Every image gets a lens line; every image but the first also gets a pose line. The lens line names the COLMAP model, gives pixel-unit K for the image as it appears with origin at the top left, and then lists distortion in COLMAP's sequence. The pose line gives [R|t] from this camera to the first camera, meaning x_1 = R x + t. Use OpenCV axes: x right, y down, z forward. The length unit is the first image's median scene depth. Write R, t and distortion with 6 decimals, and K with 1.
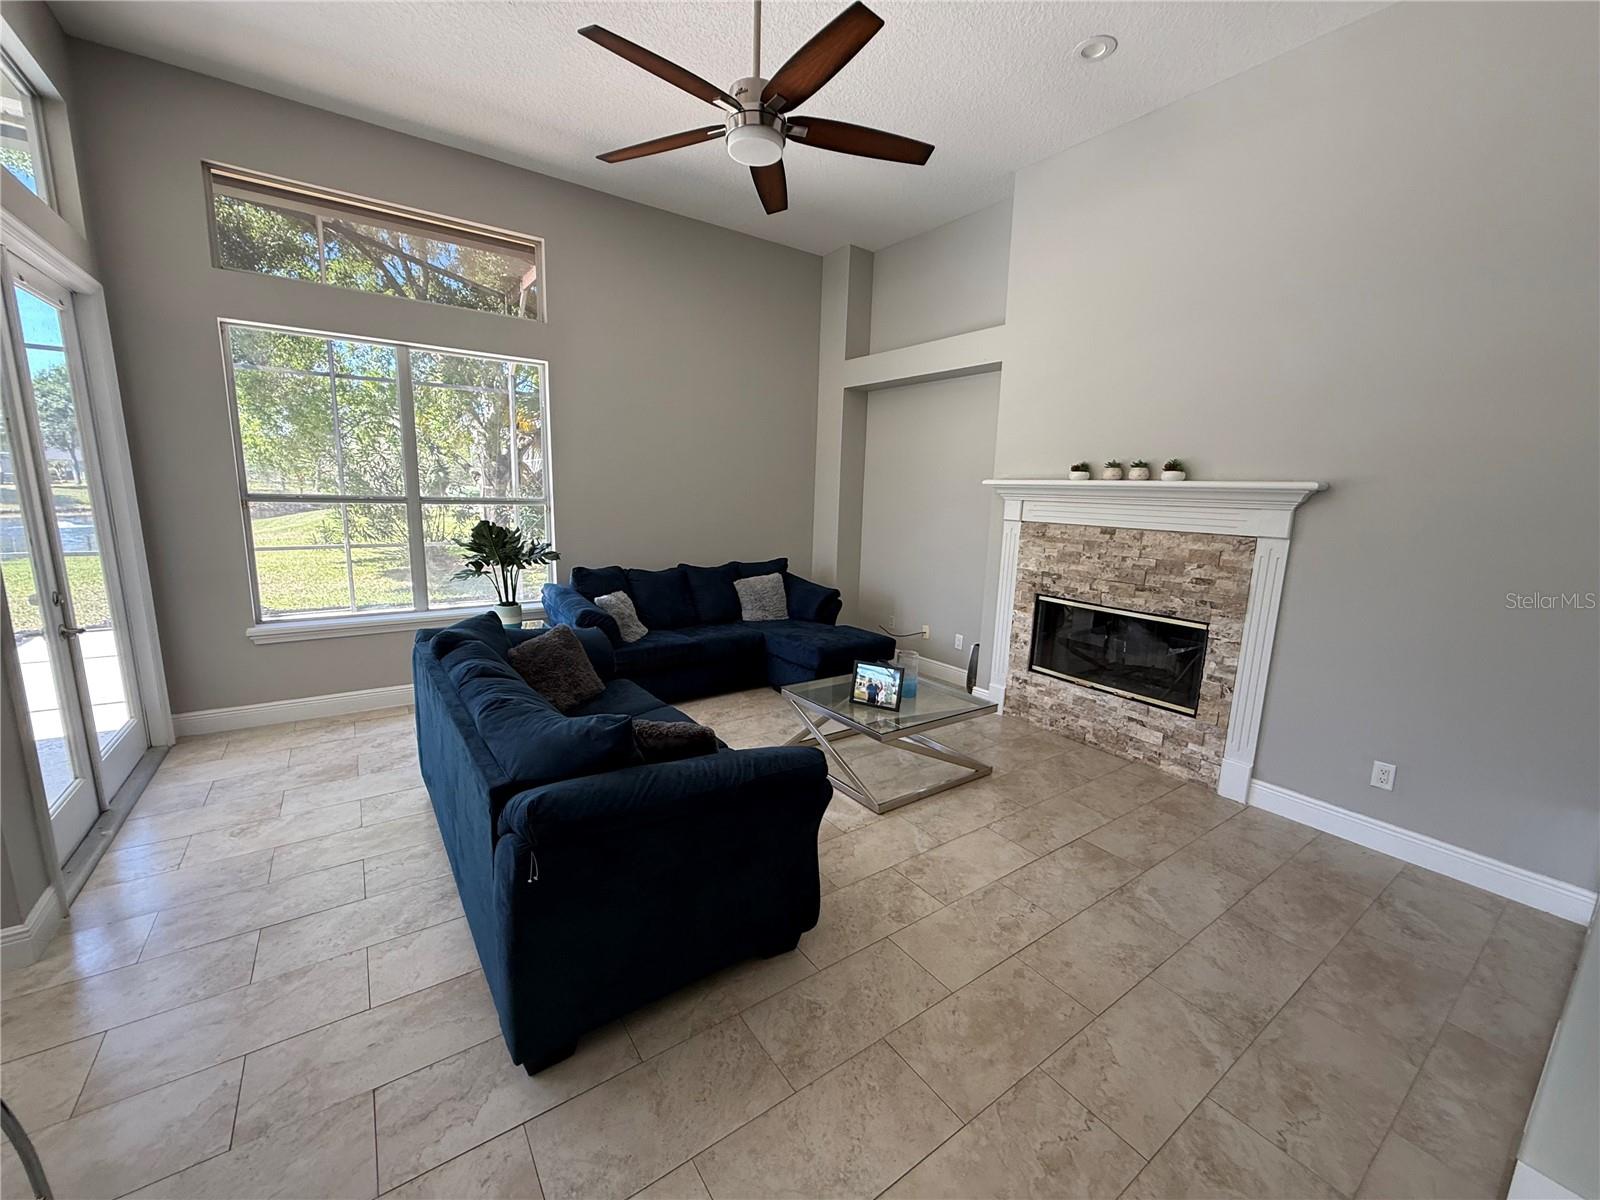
lens RADIAL K [[637.8, 0, 797.9], [0, 637.8, 597.0], [0, 0, 1]] dist [-0.001902, 0.000560]
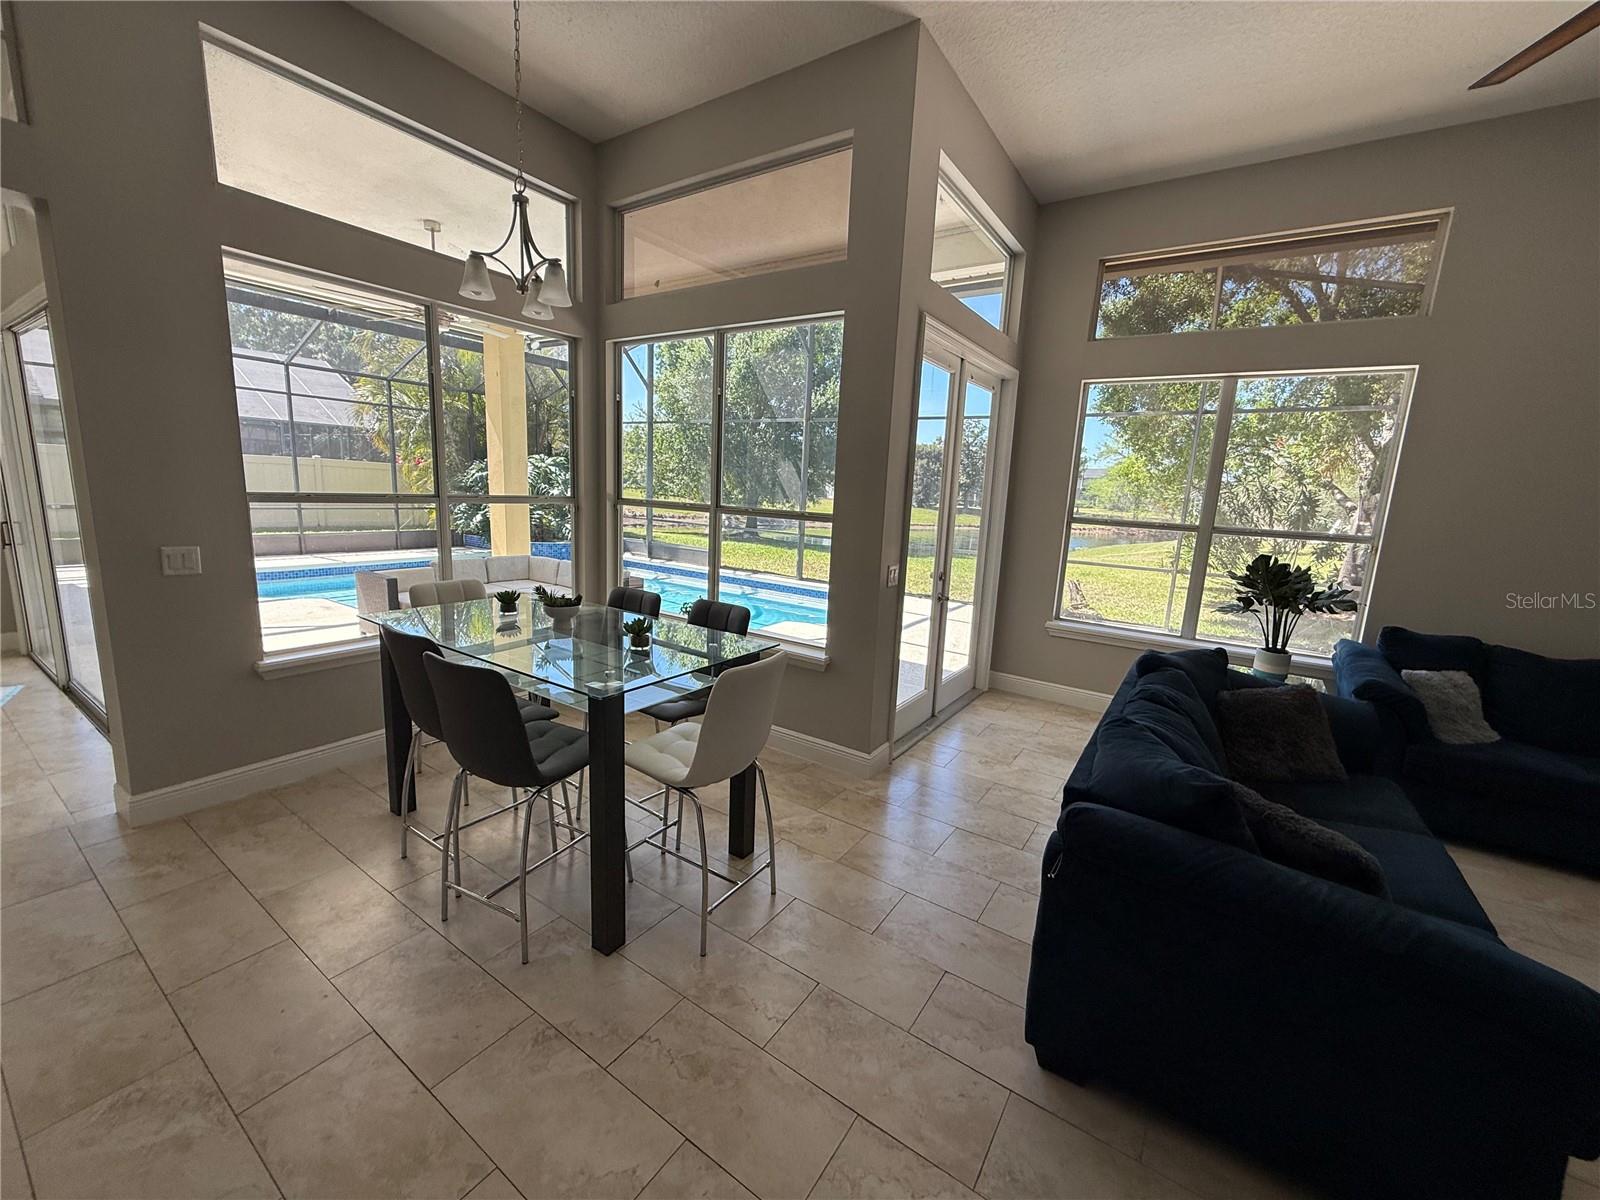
lens RADIAL K [[637.8, 0, 796.3], [0, 637.8, 599.5], [0, 0, 1]] dist [-0.001902, 0.000560]
pose [[0.353720, 0.152596, -0.922820, 0.127656], [-0.195178, 0.976926, 0.086731, -0.005967], [0.914761, 0.149436, 0.375341, 0.052562]]
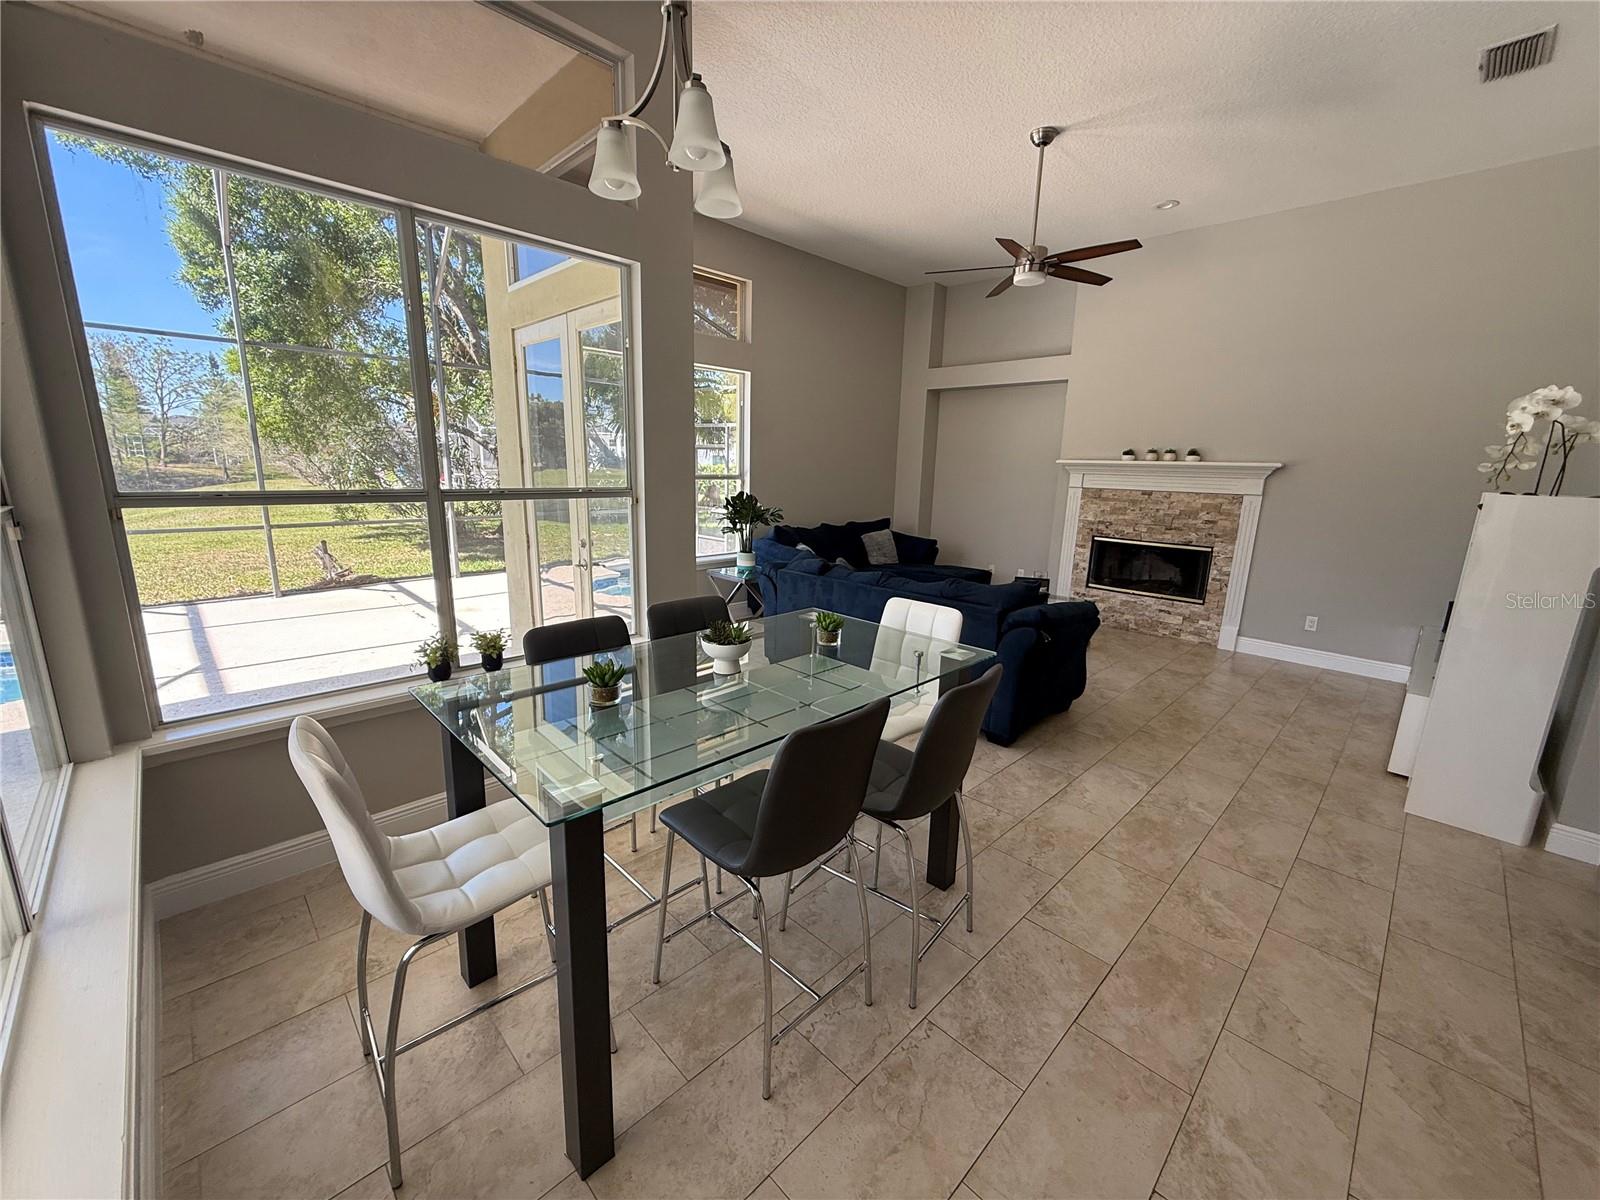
lens RADIAL K [[637.8, 0, 798.5], [0, 637.8, 597.9], [0, 0, 1]] dist [-0.001902, 0.000560]
pose [[0.986301, -0.038273, 0.160456, -0.624516], [0.031295, 0.998461, 0.045793, 0.056421], [-0.161962, -0.040145, 0.985980, -0.427968]]
